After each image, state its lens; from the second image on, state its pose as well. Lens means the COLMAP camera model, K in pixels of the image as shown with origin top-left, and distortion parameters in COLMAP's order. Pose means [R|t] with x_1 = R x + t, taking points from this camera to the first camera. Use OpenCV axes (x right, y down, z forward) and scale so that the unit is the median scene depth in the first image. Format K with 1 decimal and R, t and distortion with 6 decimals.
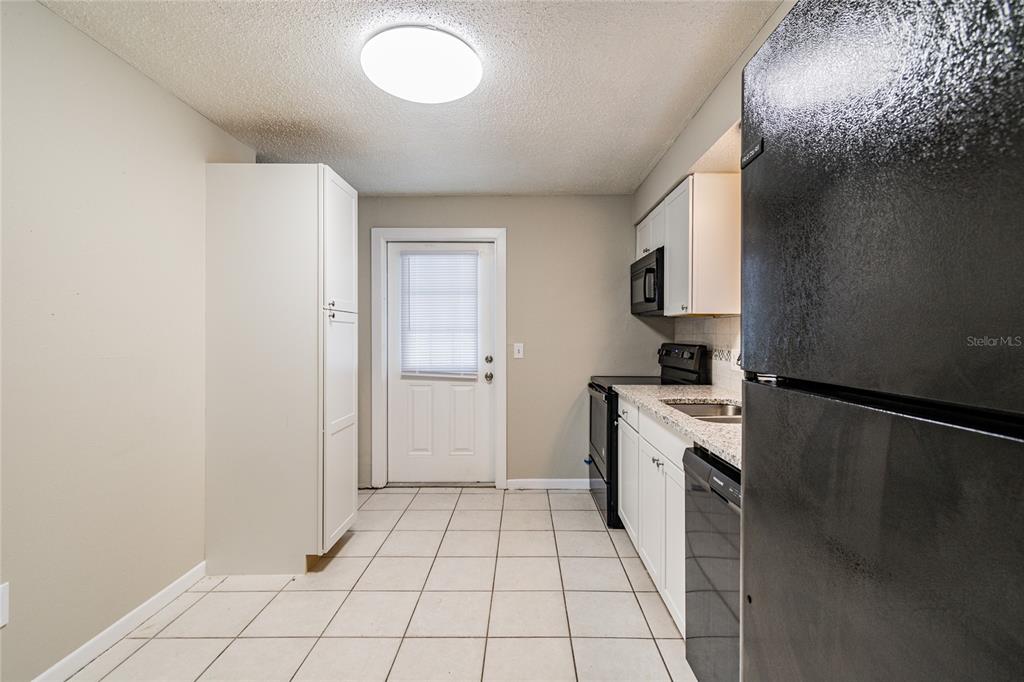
lens RADIAL K [[463.8, 0, 519.4], [0, 463.8, 339.2], [0, 0, 1]] dist [0.001122, 0.000158]
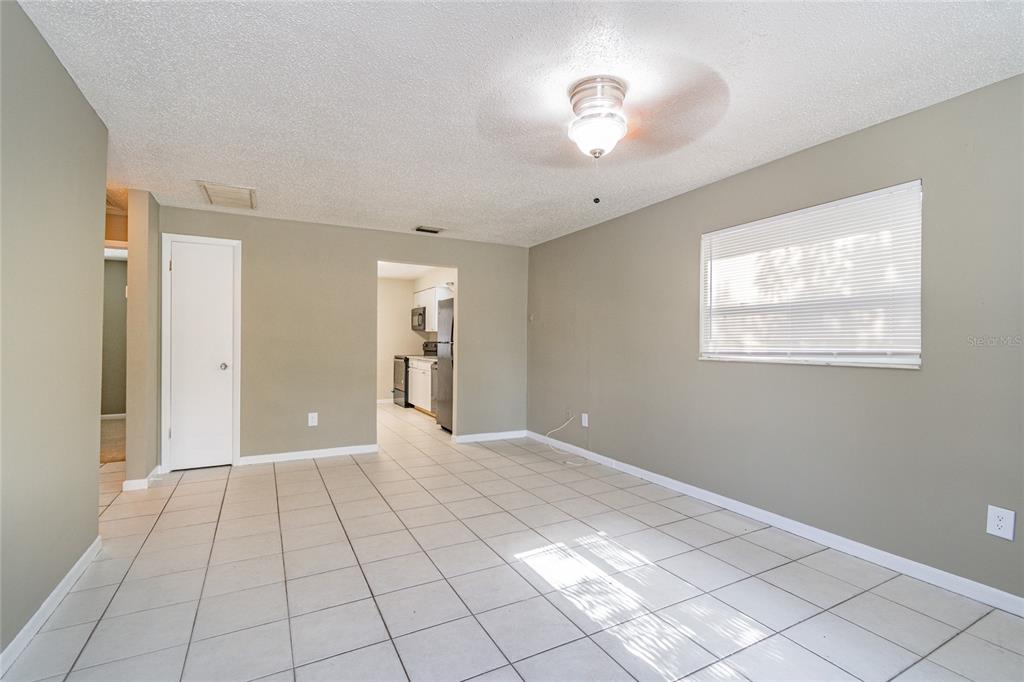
lens RADIAL K [[463.8, 0, 519.4], [0, 463.8, 339.2], [0, 0, 1]] dist [0.001122, 0.000158]
pose [[0.872418, 0.010850, 0.488641, -0.523555], [-0.007750, 0.999935, -0.008366, 0.013026], [-0.488700, 0.003512, 0.872445, -1.605271]]
